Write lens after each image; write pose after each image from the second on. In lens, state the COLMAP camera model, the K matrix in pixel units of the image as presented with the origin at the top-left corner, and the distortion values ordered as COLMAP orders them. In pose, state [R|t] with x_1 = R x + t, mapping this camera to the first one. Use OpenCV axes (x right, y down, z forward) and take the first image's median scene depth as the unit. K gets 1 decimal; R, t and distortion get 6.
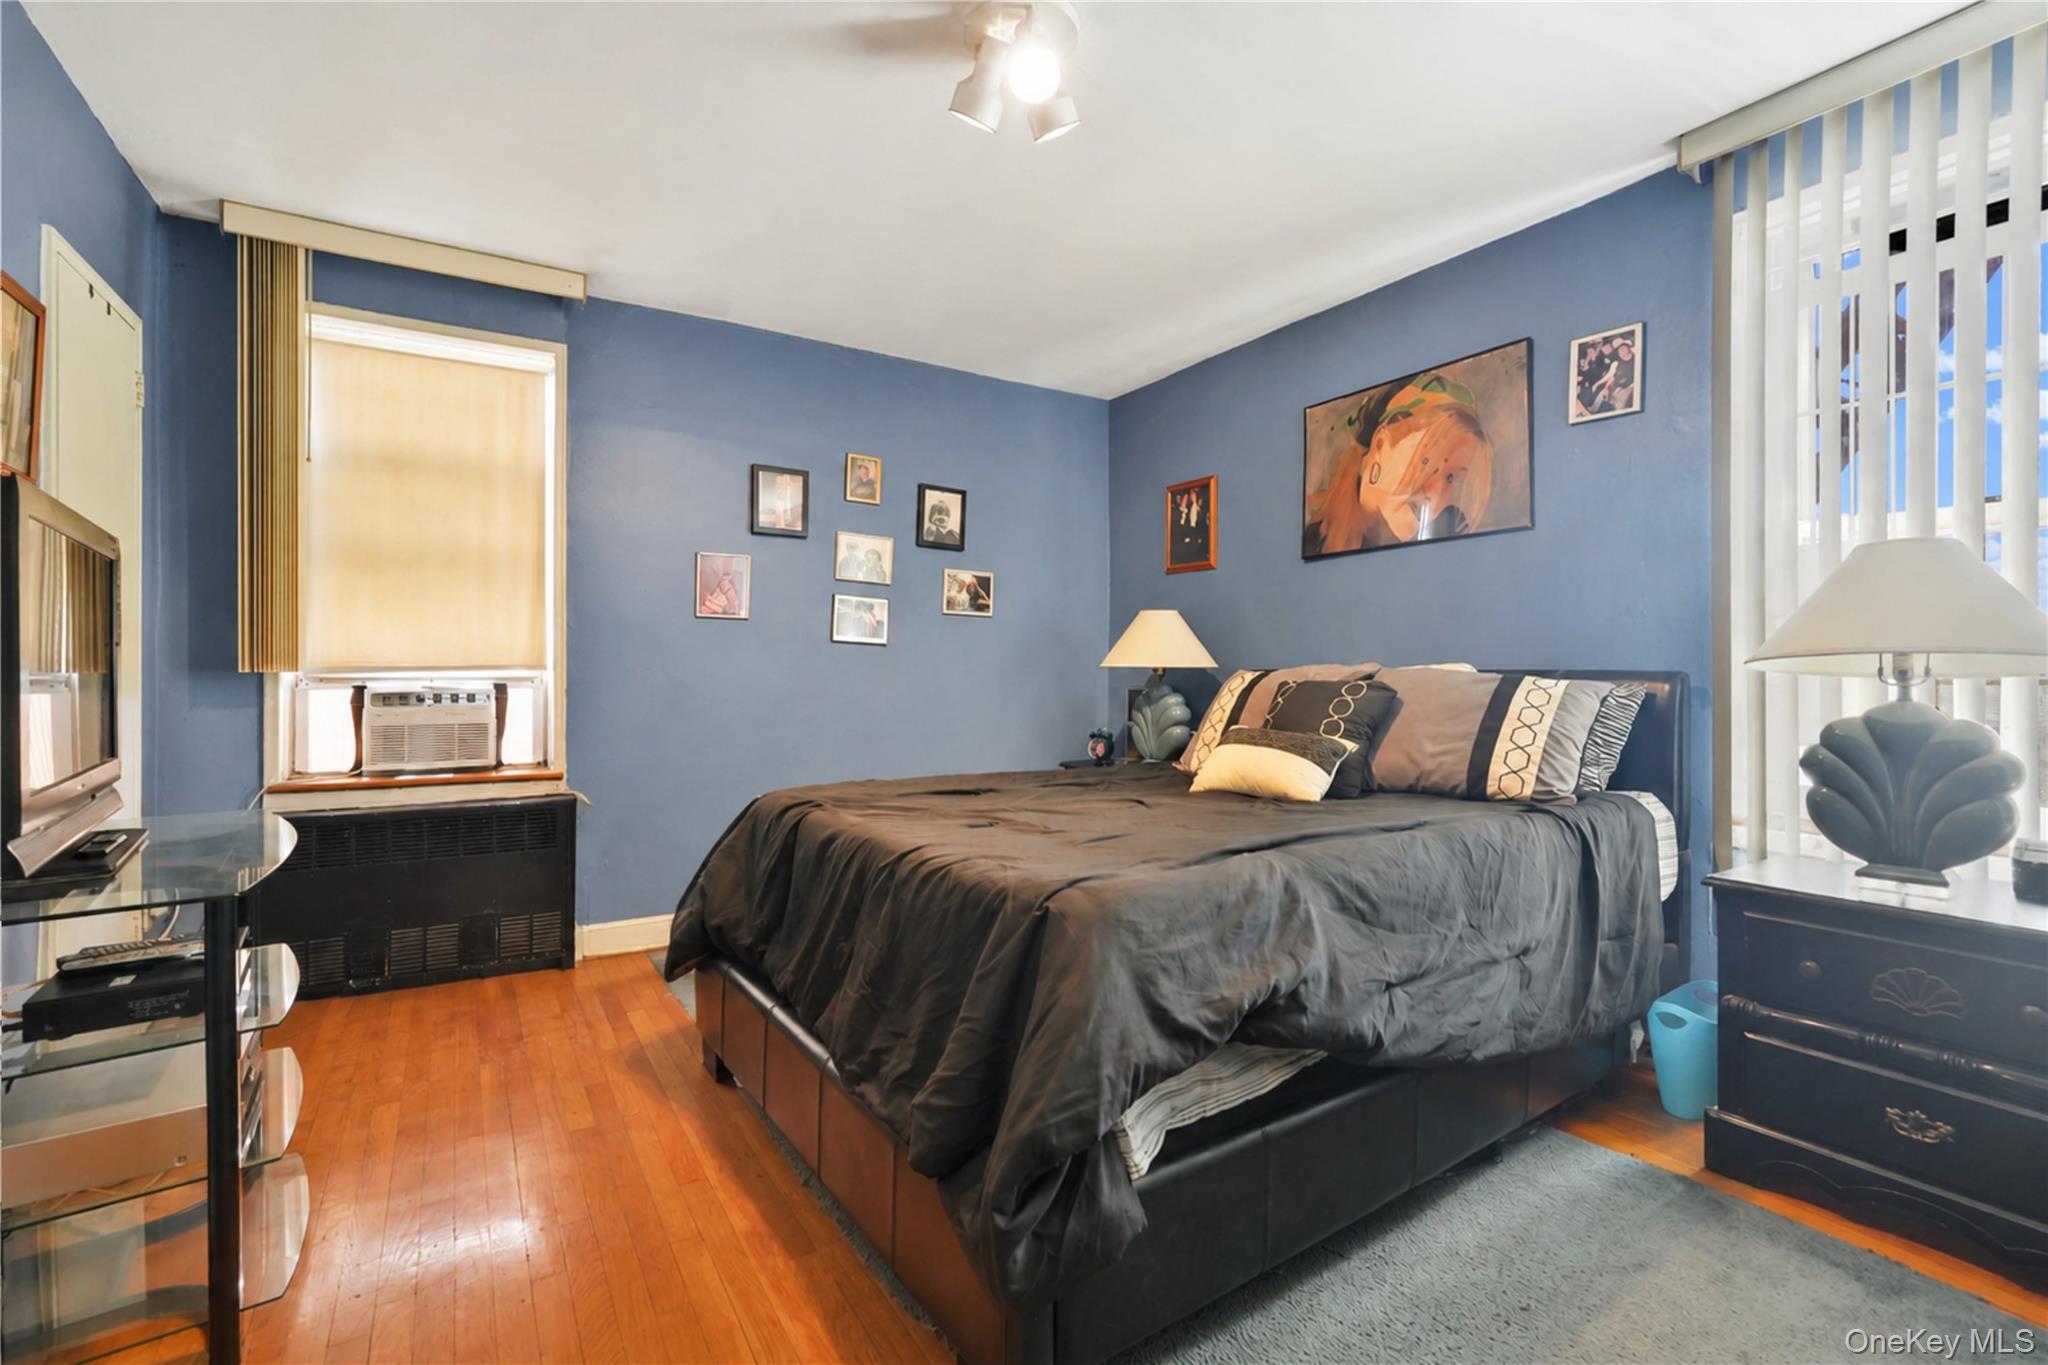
lens RADIAL K [[890.6, 0, 1022.0], [0, 890.6, 675.7], [0, 0, 1]] dist [-0.023084, 0.011292]
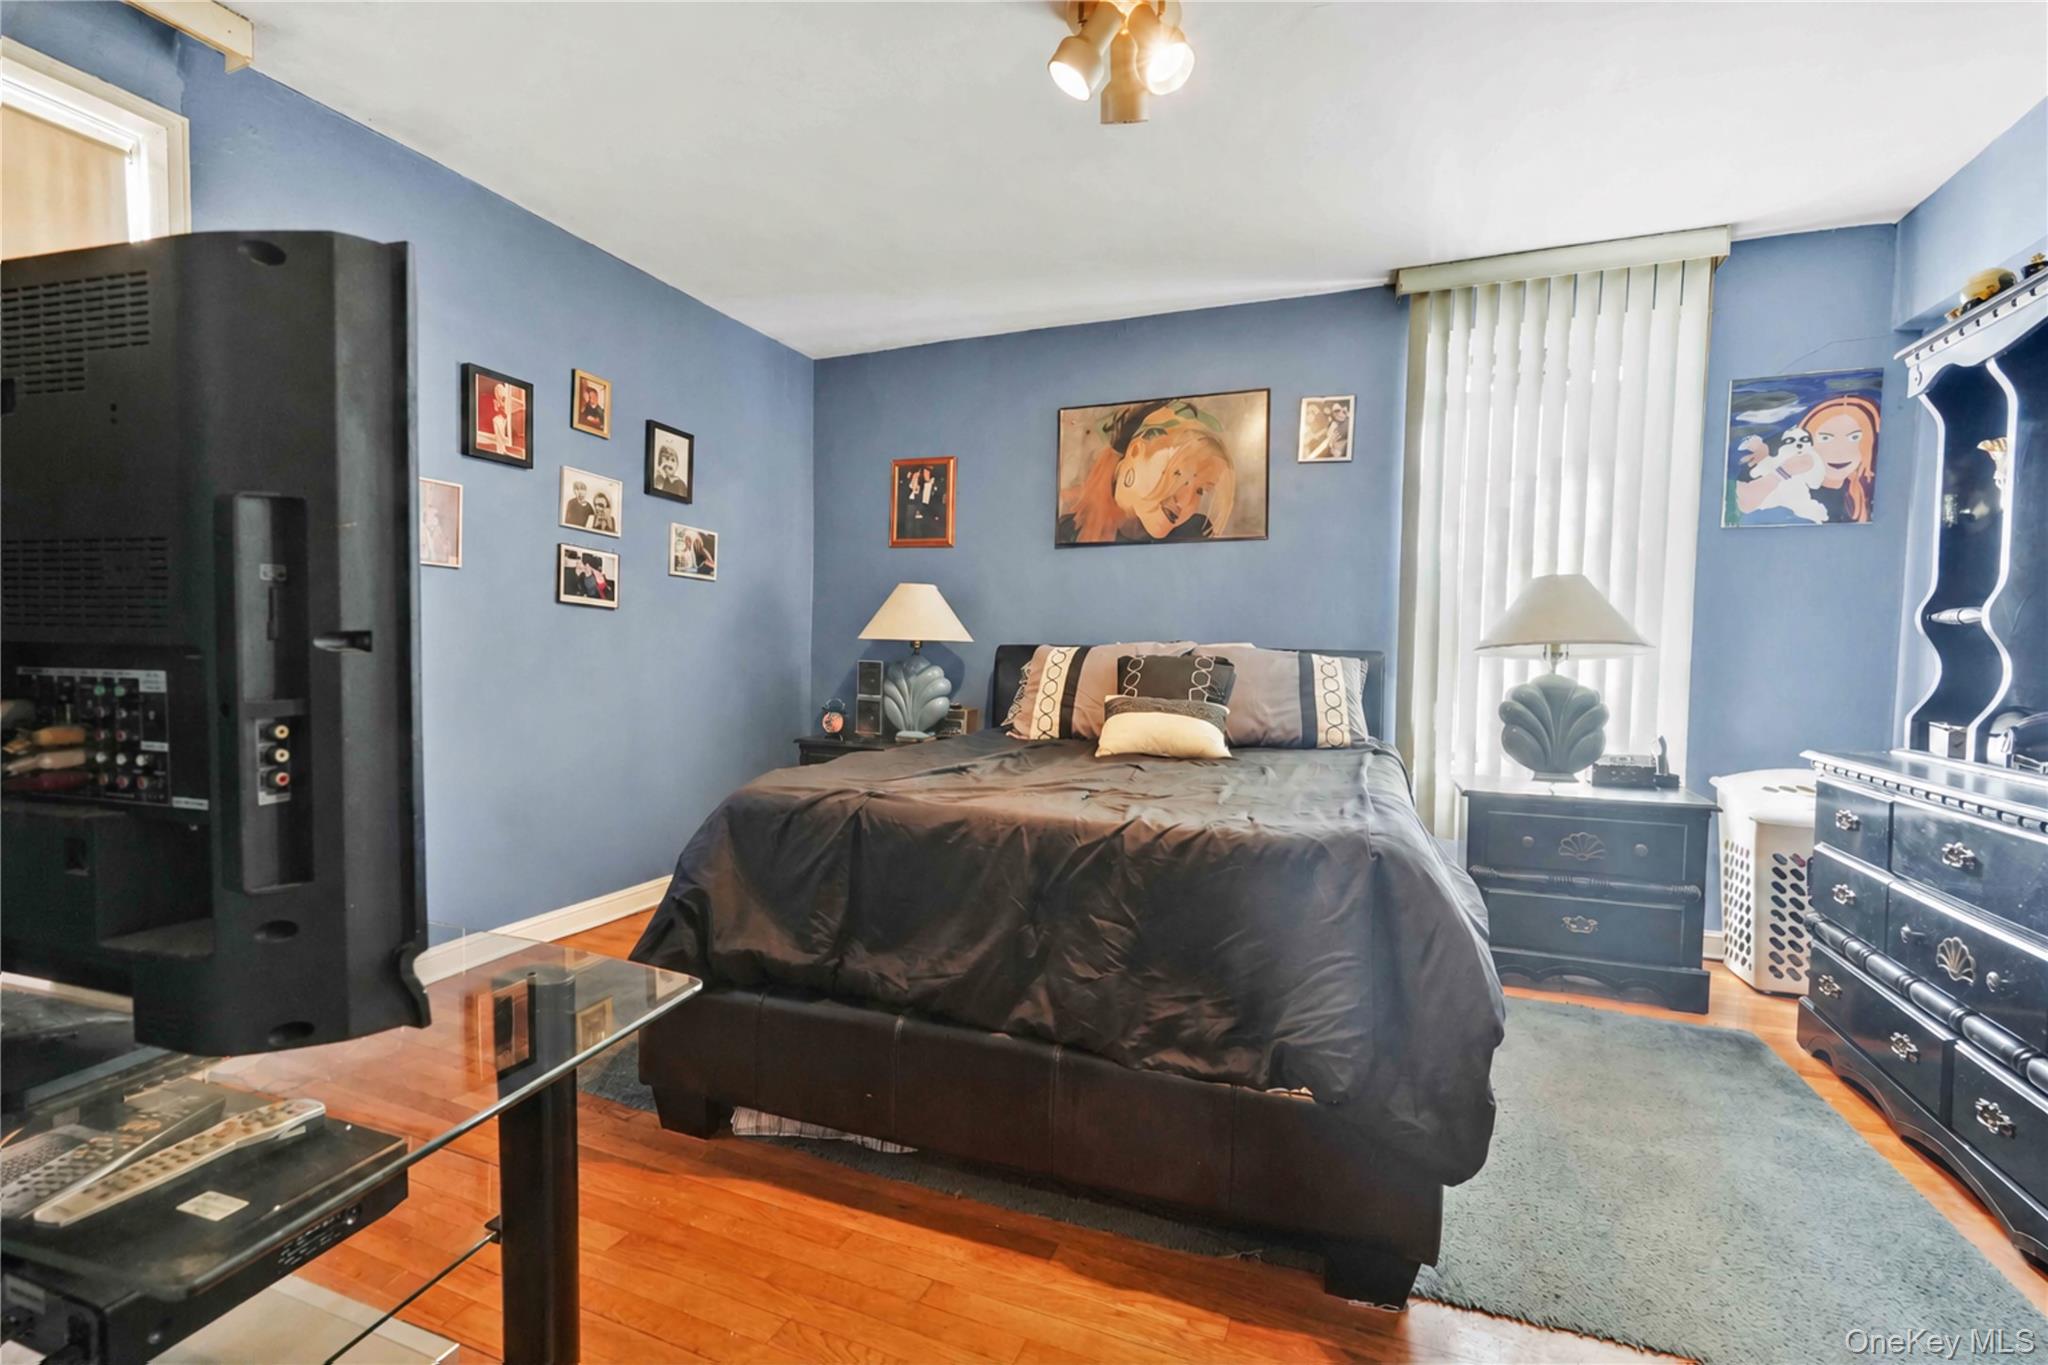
lens RADIAL K [[879.1, 0, 1015.4], [0, 879.1, 687.2], [0, 0, 1]] dist [-0.013674, 0.010135]
pose [[0.821856, -0.015666, 0.569480, -0.390255], [-0.011727, 0.998945, 0.044404, -0.001967], [-0.569574, -0.043172, 0.820805, 0.124869]]
